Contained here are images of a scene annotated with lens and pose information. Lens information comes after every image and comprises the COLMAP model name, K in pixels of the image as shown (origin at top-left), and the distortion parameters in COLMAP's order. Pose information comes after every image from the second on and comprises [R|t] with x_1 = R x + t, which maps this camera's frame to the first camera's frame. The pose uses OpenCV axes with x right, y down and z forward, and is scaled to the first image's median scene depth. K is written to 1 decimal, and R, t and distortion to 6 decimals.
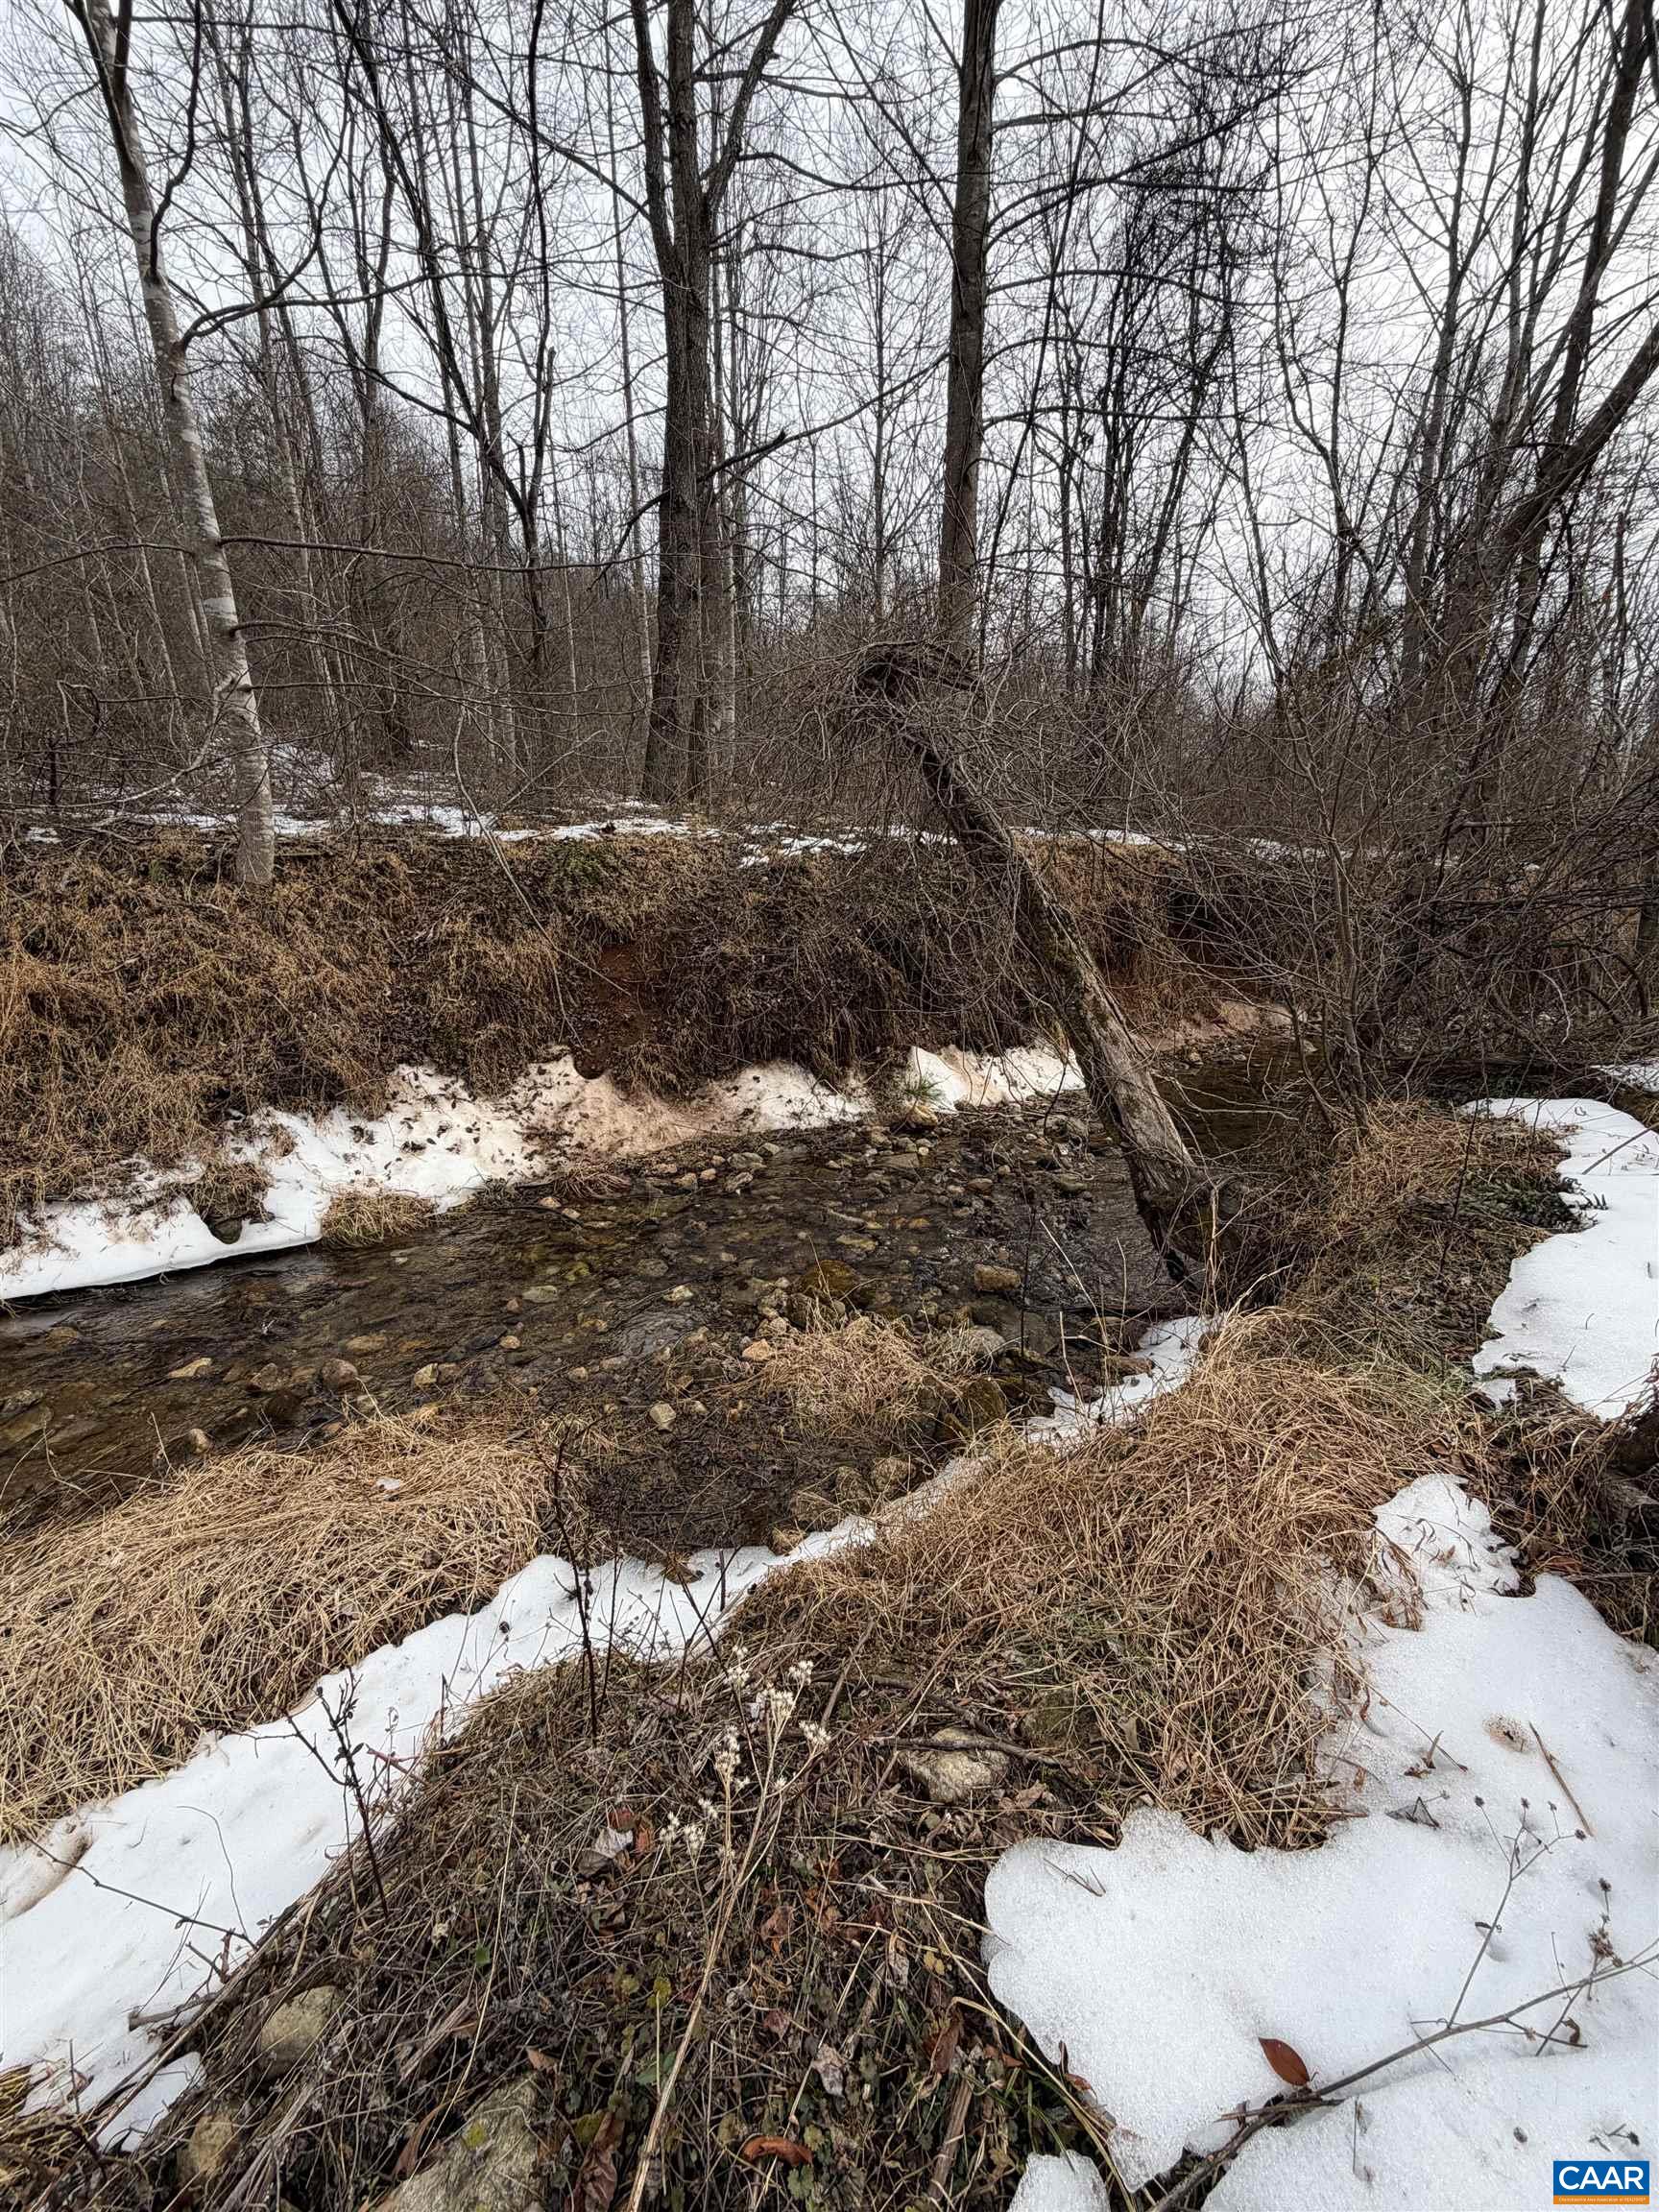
lens RADIAL K [[884.3, 0, 829.5], [0, 884.3, 1106.0], [0, 0, 1]] dist [-0.000936, 0.000075]
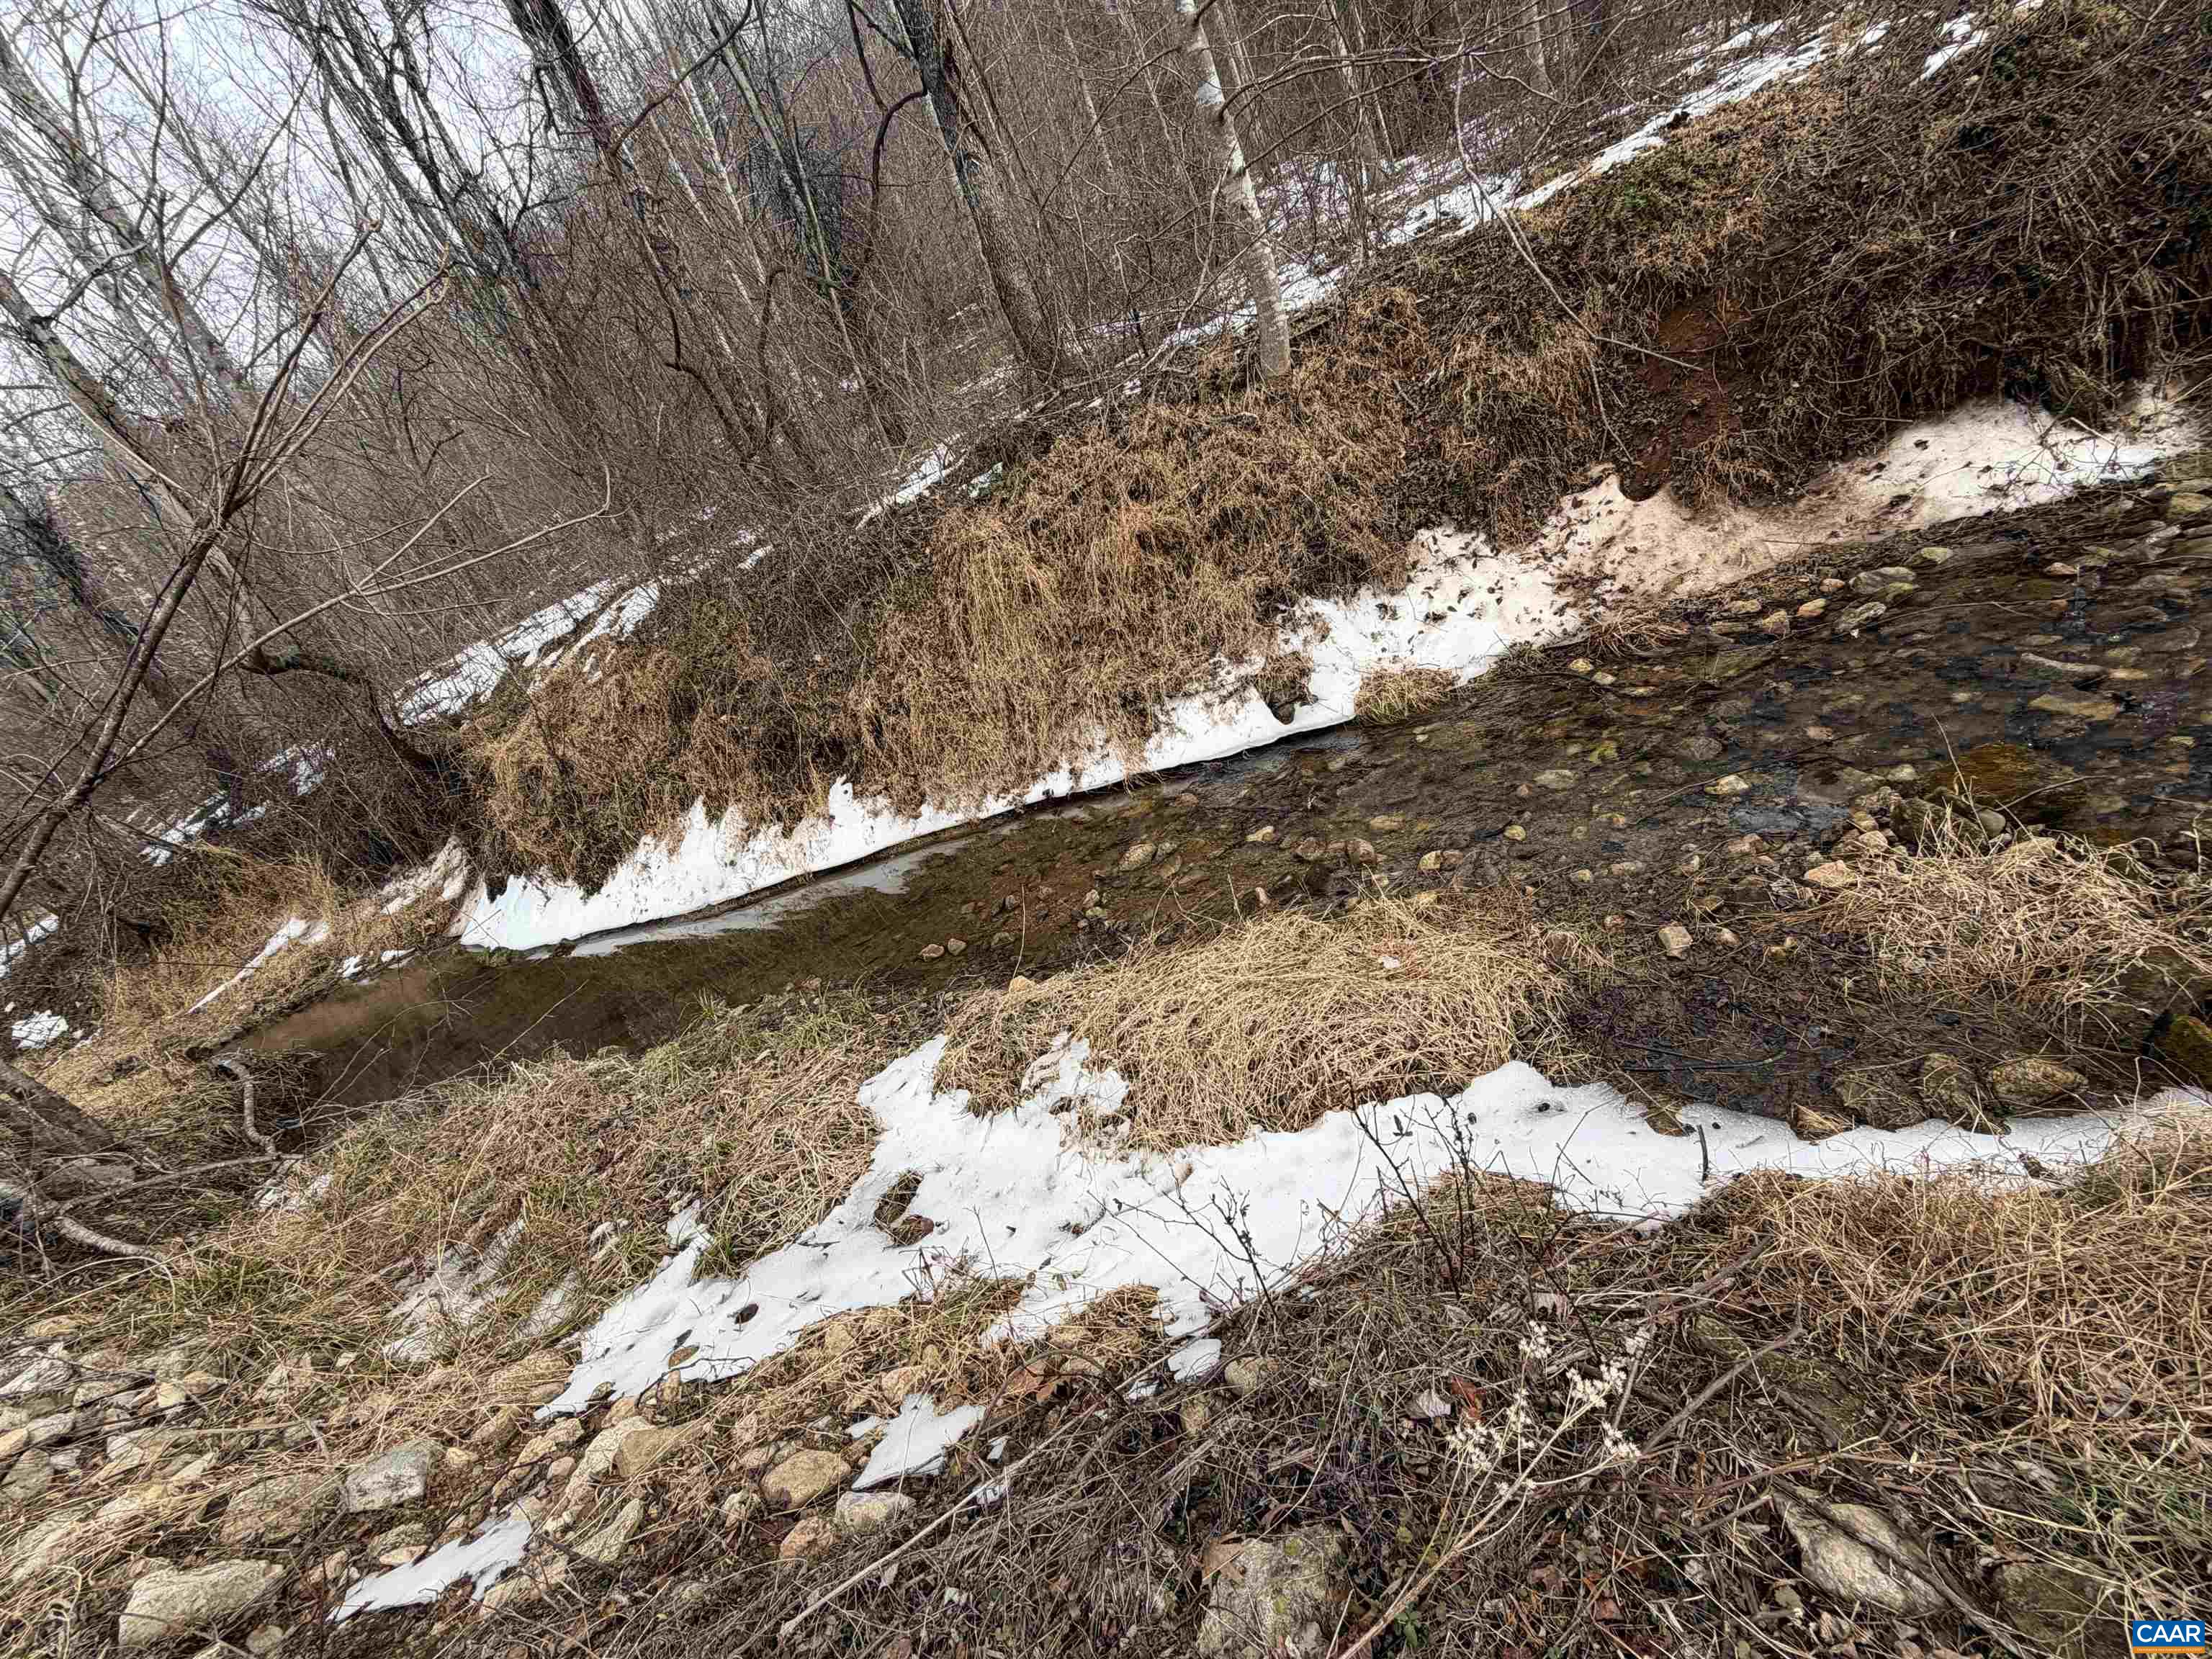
lens RADIAL K [[884.3, 0, 1106.0], [0, 884.3, 829.5], [0, 0, 1]] dist [-0.000936, 0.000075]
pose [[0.644855, 0.085632, -0.759493, 0.074910], [0.185989, 0.946252, 0.264605, -0.065799], [0.741330, -0.311889, 0.594268, 0.063452]]
